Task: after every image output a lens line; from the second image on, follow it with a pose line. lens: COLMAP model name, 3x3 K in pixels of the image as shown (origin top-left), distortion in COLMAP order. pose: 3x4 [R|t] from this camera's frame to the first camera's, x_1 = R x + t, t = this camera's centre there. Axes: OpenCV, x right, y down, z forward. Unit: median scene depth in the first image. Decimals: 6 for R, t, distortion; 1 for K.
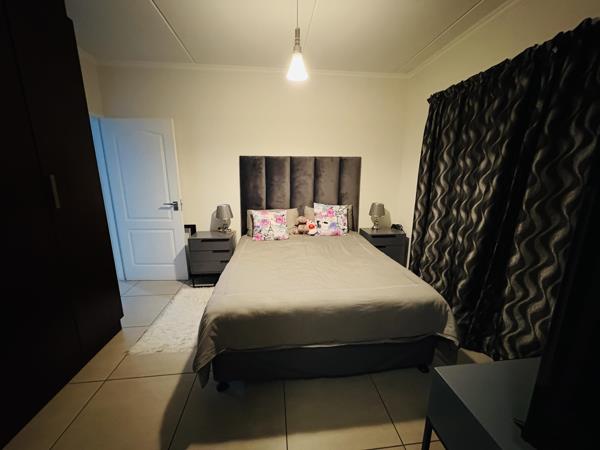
lens RADIAL K [[237.8, 0, 300.3], [0, 237.8, 225.6], [0, 0, 1]] dist [0.003620, -0.001015]
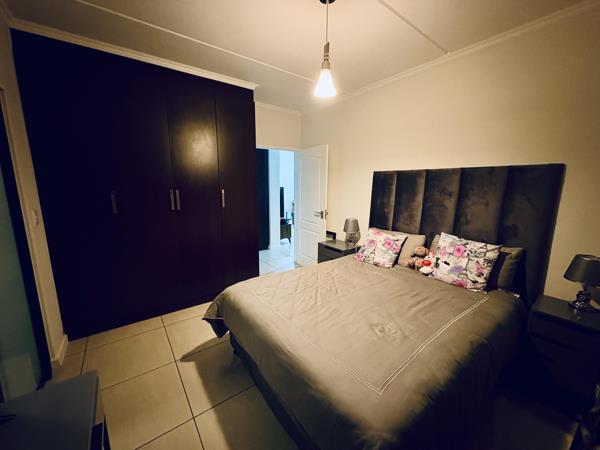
lens RADIAL K [[237.8, 0, 301.7], [0, 237.8, 224.8], [0, 0, 1]] dist [0.003620, -0.001015]
pose [[0.514931, 0.149904, -0.844023, 0.450355], [-0.193739, 0.979467, 0.055762, -0.077442], [0.835052, 0.134807, 0.533400, 0.264386]]
